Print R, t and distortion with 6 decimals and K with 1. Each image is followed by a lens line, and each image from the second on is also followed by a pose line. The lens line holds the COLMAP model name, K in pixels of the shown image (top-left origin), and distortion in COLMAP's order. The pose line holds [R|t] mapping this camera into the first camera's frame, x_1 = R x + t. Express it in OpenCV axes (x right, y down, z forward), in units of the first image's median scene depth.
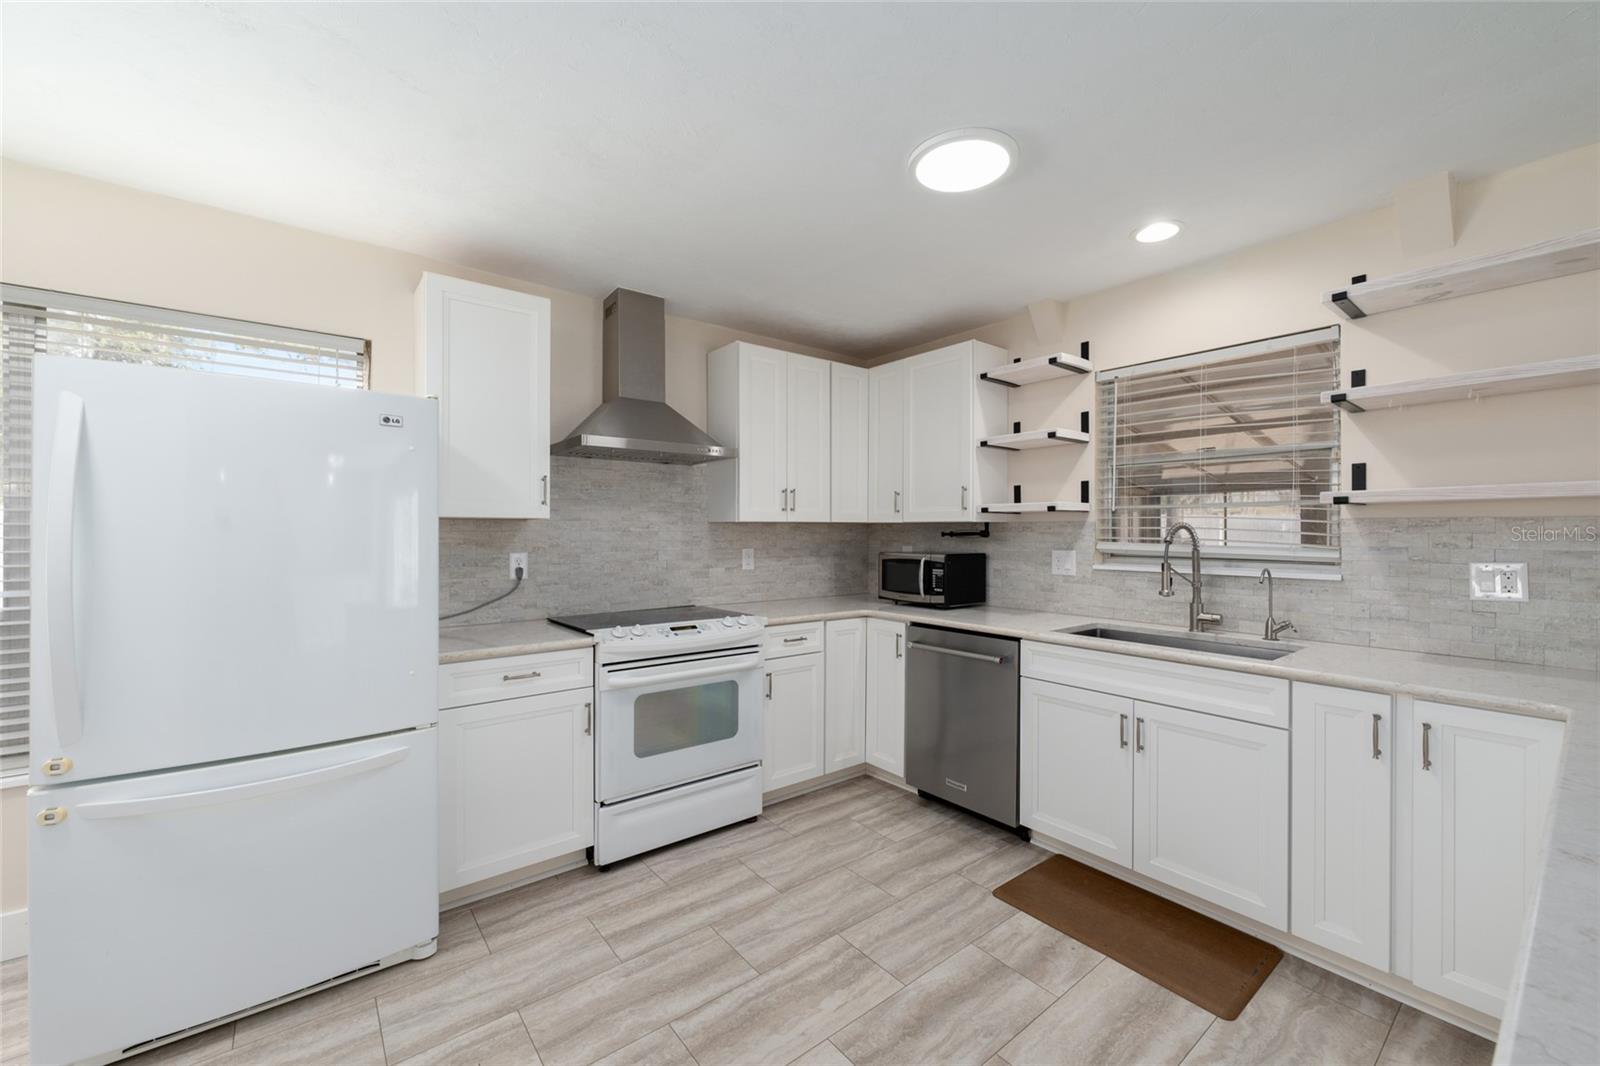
lens RADIAL K [[635.9, 0, 802.2], [0, 635.9, 533.4], [0, 0, 1]] dist [0.000536, -0.000396]
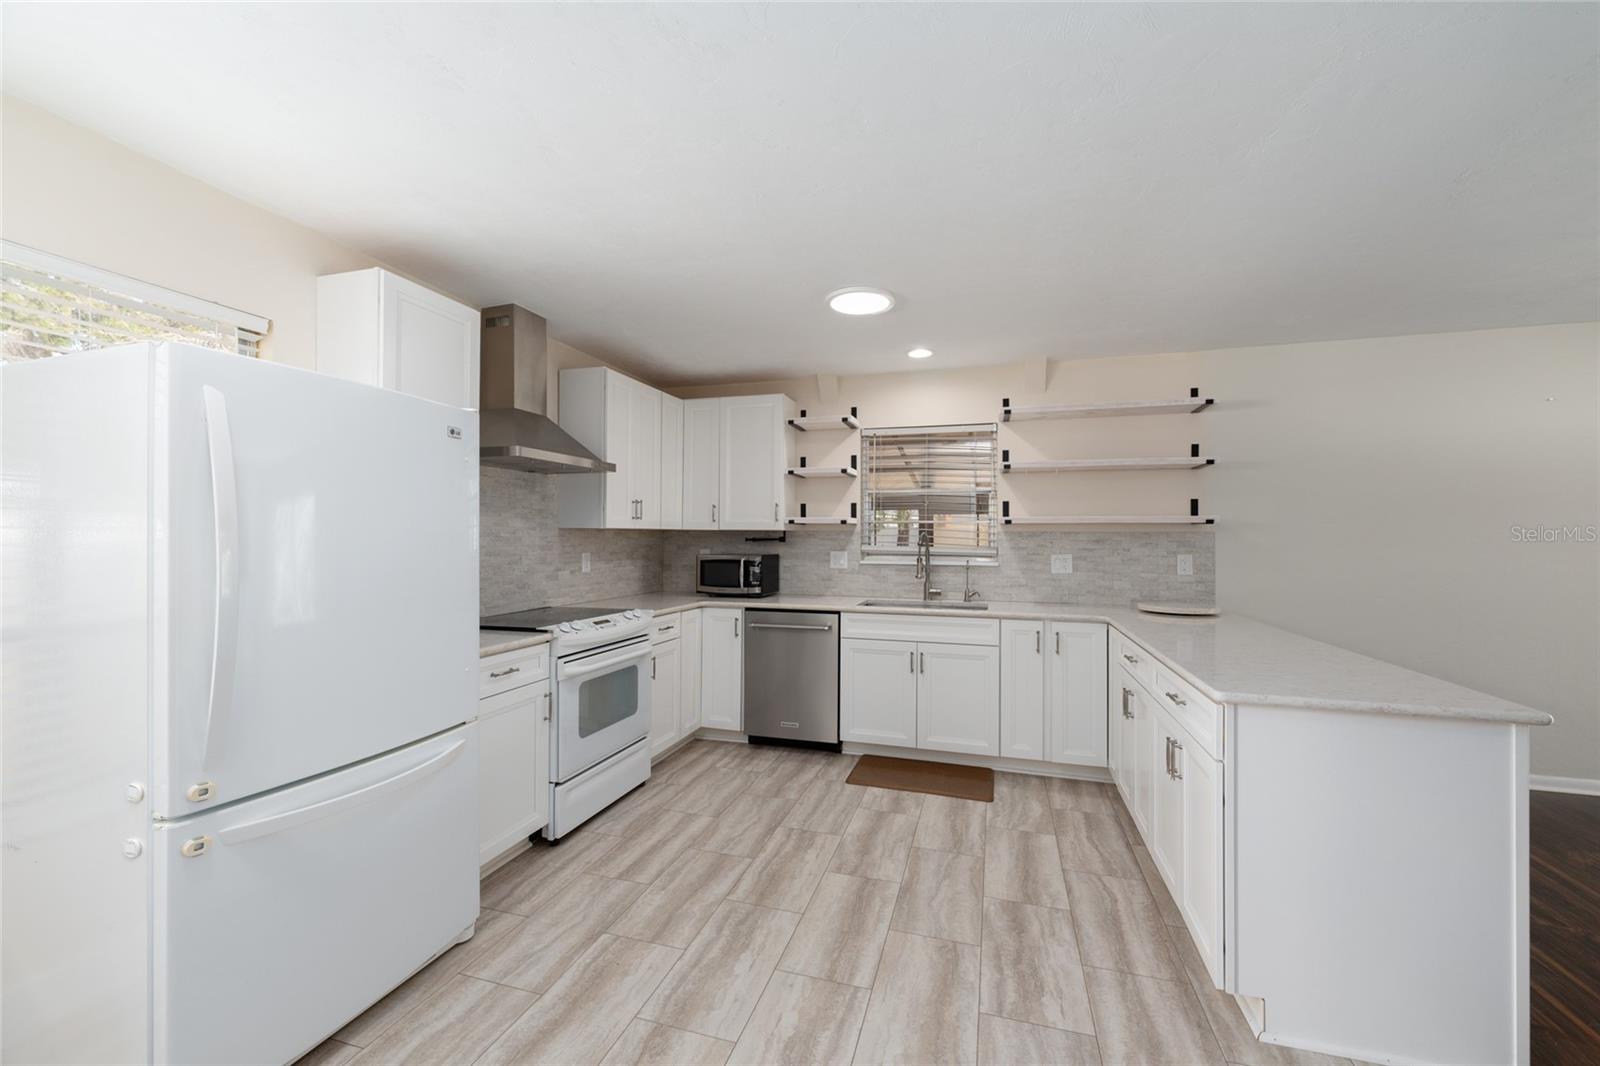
lens RADIAL K [[635.9, 0, 802.2], [0, 635.9, 533.4], [0, 0, 1]] dist [0.000536, -0.000396]
pose [[0.822845, 0.006750, 0.568226, -0.493617], [-0.002603, 0.999964, -0.008110, -0.001386], [-0.568260, 0.005194, 0.822833, -0.128159]]
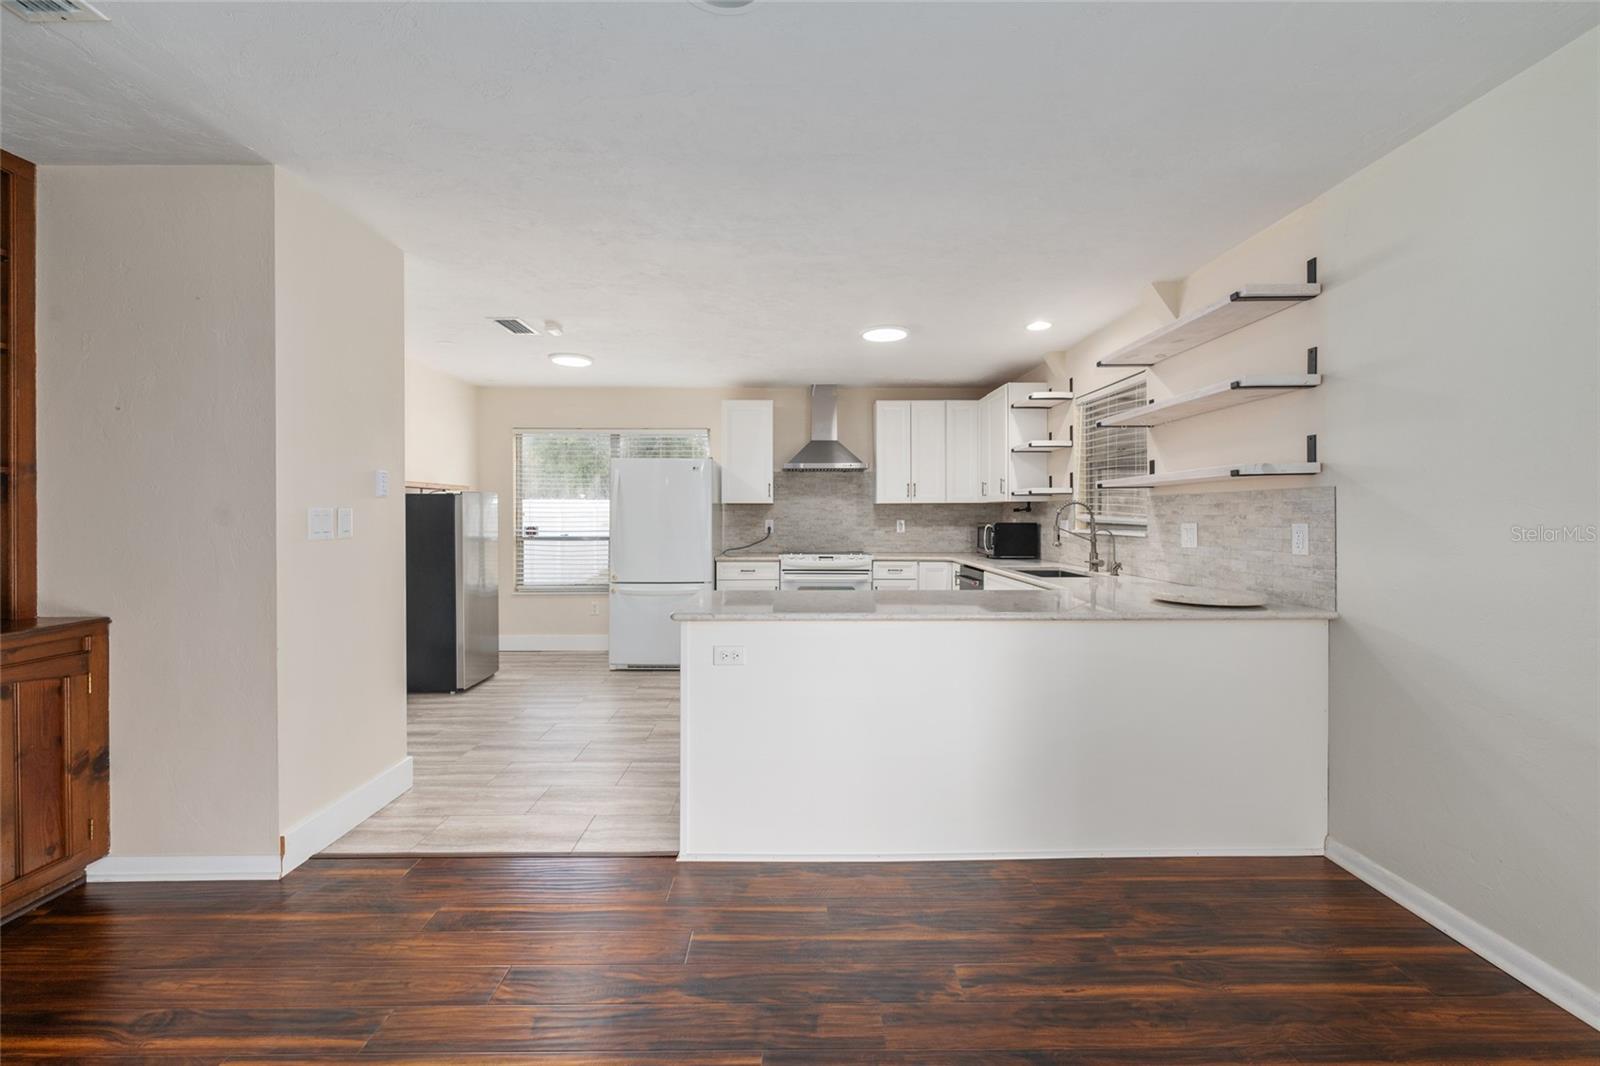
lens RADIAL K [[636.1, 0, 802.2], [0, 636.1, 512.3], [0, 0, 1]] dist [-0.000092, -0.000118]
pose [[0.792817, -0.004760, -0.609441, 0.884710], [0.000030, 0.999970, -0.007771, 0.021449], [0.609460, 0.006142, 0.792793, -0.568684]]
